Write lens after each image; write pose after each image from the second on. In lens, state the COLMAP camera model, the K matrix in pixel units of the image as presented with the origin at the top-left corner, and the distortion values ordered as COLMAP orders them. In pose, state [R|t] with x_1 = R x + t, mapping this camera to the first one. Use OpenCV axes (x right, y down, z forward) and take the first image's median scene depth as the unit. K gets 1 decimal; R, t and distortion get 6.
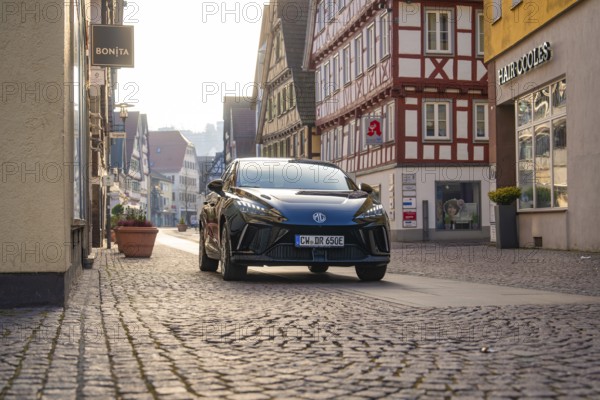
lens RADIAL K [[797.3, 0, 298.6], [0, 797.3, 207.4], [0, 0, 1]] dist [0.009838, 0.014370]
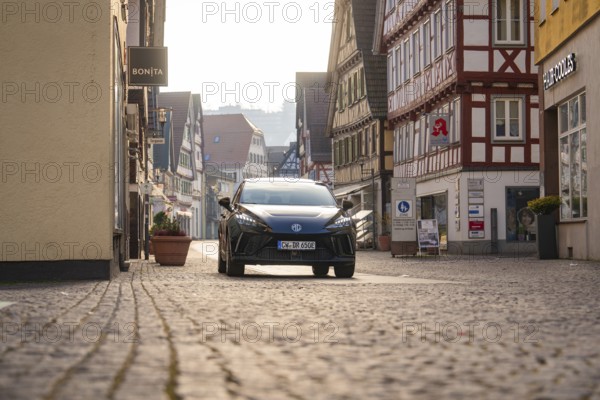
lens RADIAL K [[1035.1, 0, 300.0], [0, 1035.1, 200.0], [0, 0, 1]] dist [-0.006272, -0.066522]
pose [[0.995809, -0.002110, -0.091428, 0.047332], [0.000868, 0.999907, -0.013624, -0.002396], [0.091448, 0.013488, 0.995718, -0.176498]]
